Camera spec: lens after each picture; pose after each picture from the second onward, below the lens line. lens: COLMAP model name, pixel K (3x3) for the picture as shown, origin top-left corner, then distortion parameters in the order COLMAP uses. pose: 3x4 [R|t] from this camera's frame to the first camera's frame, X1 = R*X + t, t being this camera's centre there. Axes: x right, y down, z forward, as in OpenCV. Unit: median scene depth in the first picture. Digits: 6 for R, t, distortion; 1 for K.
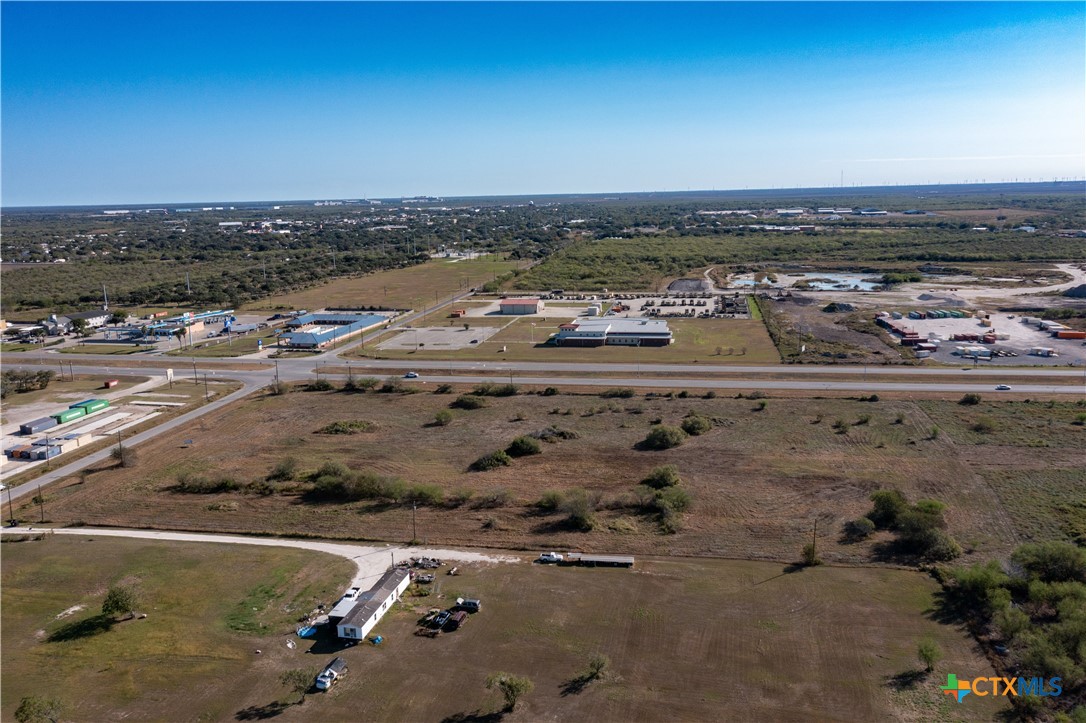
lens RADIAL K [[856.8, 0, 539.0], [0, 856.8, 355.4], [0, 0, 1]] dist [-0.001541, 0.002056]
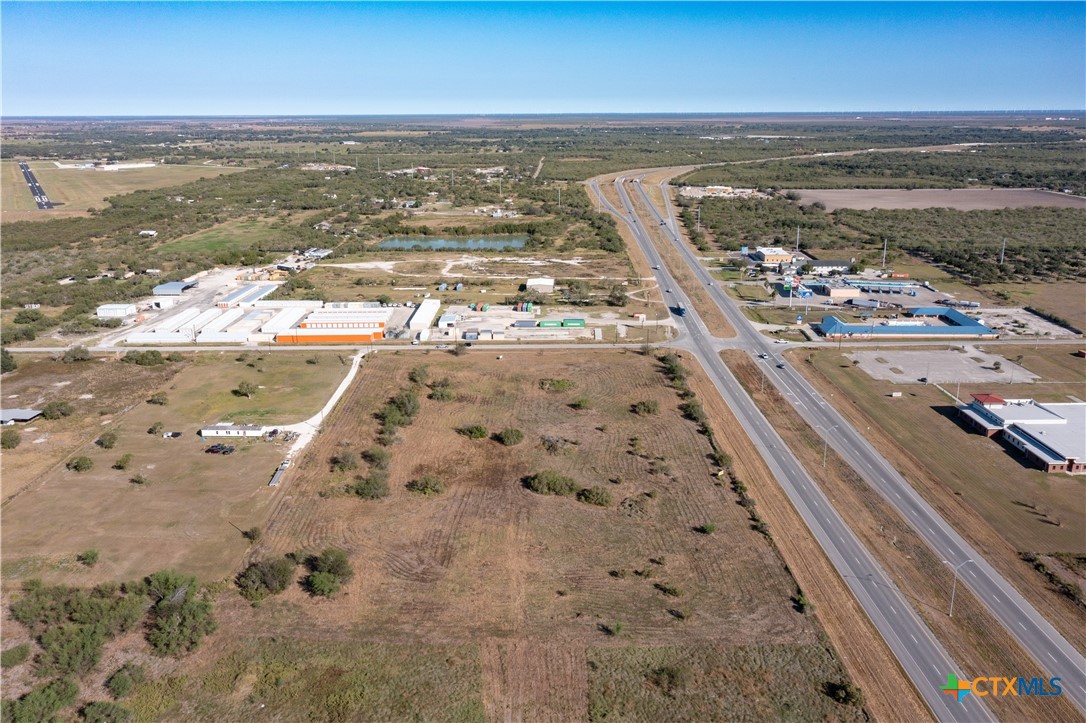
lens RADIAL K [[856.8, 0, 541.5], [0, 856.8, 358.3], [0, 0, 1]] dist [-0.001541, 0.002056]
pose [[0.197673, 0.294145, -0.935096, 1.052863], [-0.181858, 0.948363, 0.259875, -0.310447], [0.963251, 0.118685, 0.240958, 0.708257]]
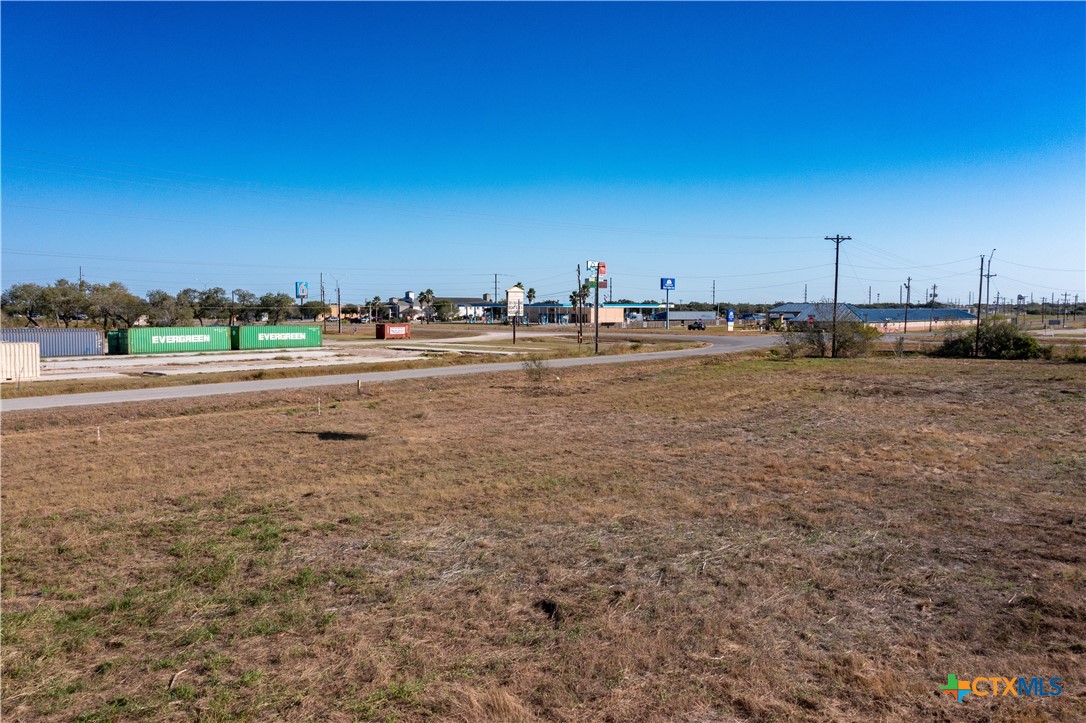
lens RADIAL K [[856.8, 0, 540.3], [0, 856.8, 364.5], [0, 0, 1]] dist [-0.001541, 0.002056]
pose [[0.884612, 0.058156, -0.462687, -0.330859], [-0.111477, 0.989799, -0.088723, 0.105953], [0.452807, 0.130064, 0.882071, 0.903442]]
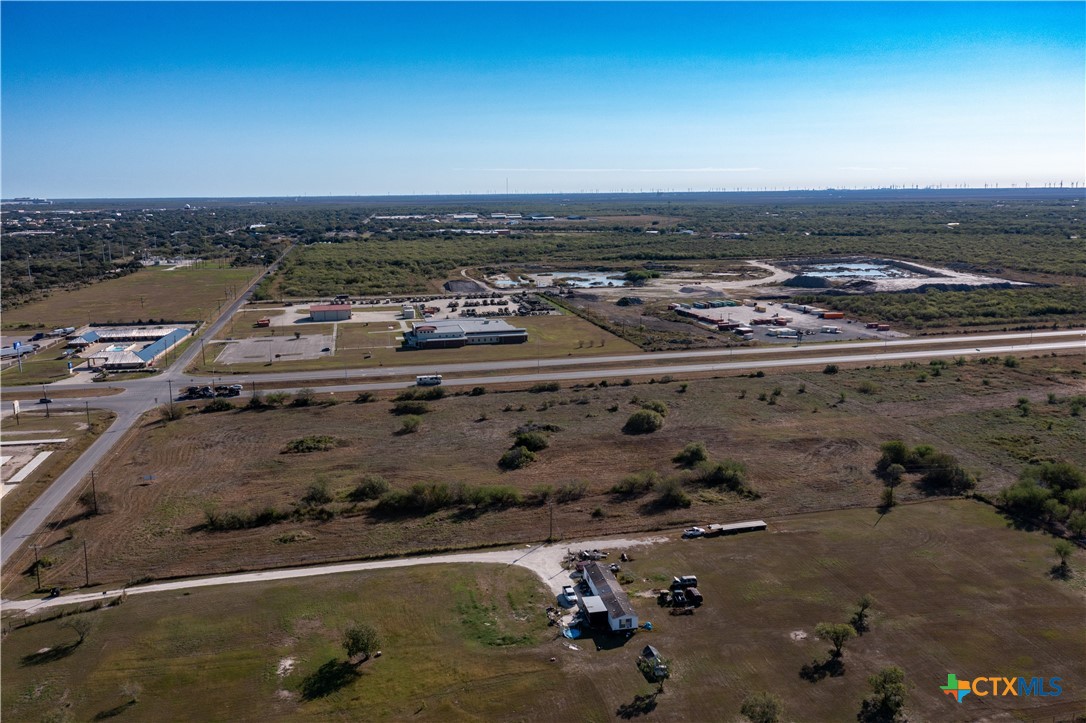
lens RADIAL K [[856.8, 0, 540.4], [0, 856.8, 362.7], [0, 0, 1]] dist [-0.001541, 0.002056]
pose [[0.917238, -0.063892, 0.393183, -0.382626], [0.063155, 0.997894, 0.014828, -0.001466], [-0.393302, 0.011231, 0.919341, 0.062524]]
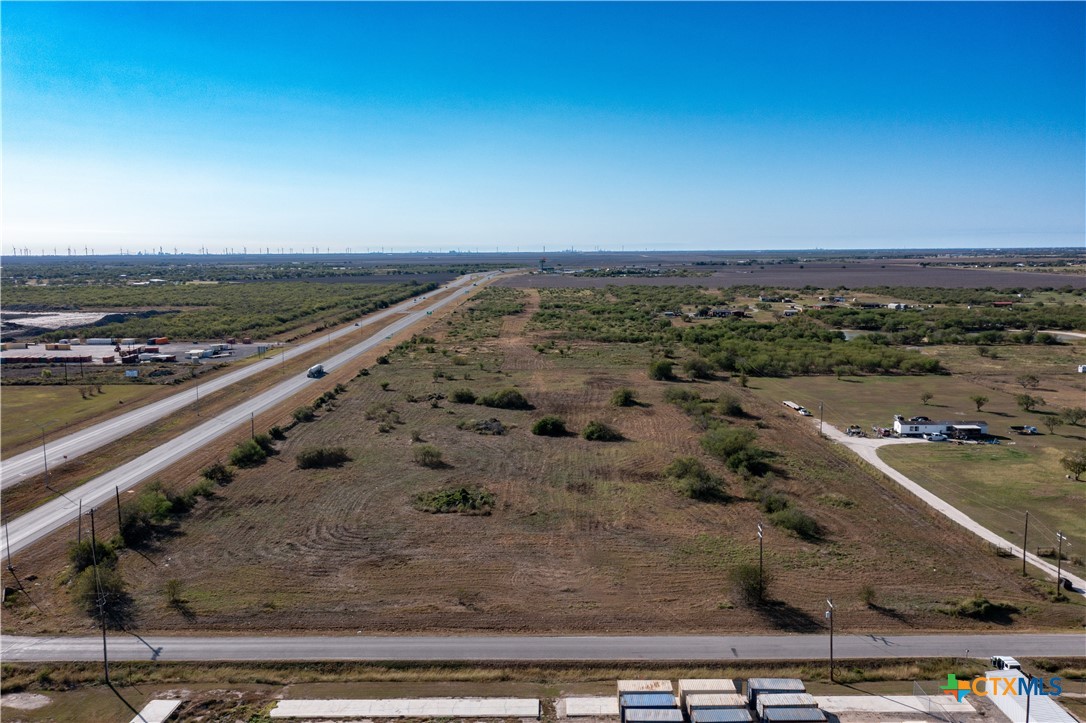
lens RADIAL K [[856.8, 0, 537.7], [0, 856.8, 357.3], [0, 0, 1]] dist [-0.001541, 0.002056]
pose [[-0.174918, -0.097985, 0.979695, -0.861597], [0.196795, 0.971478, 0.132299, -0.084015], [-0.964715, 0.215941, -0.150646, 1.089698]]
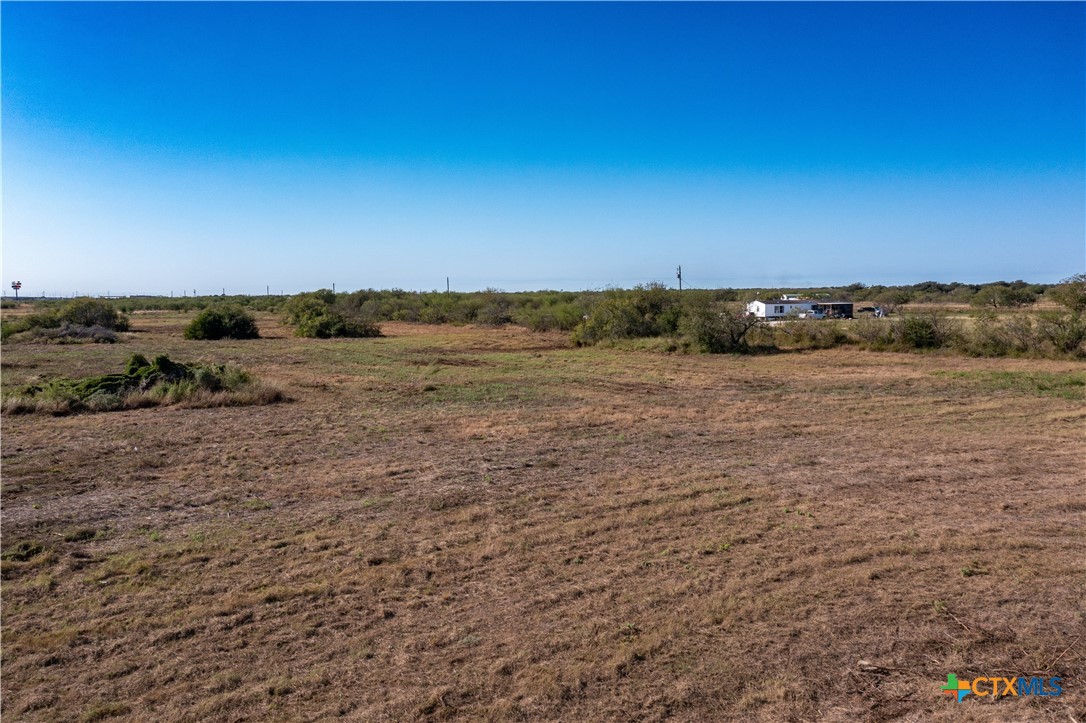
lens RADIAL K [[856.8, 0, 538.3], [0, 856.8, 358.2], [0, 0, 1]] dist [-0.001541, 0.002056]
pose [[-0.675702, -0.025483, 0.736734, -0.435644], [0.162177, 0.969778, 0.182286, 0.065058], [-0.719114, 0.242653, -0.651149, 1.128733]]
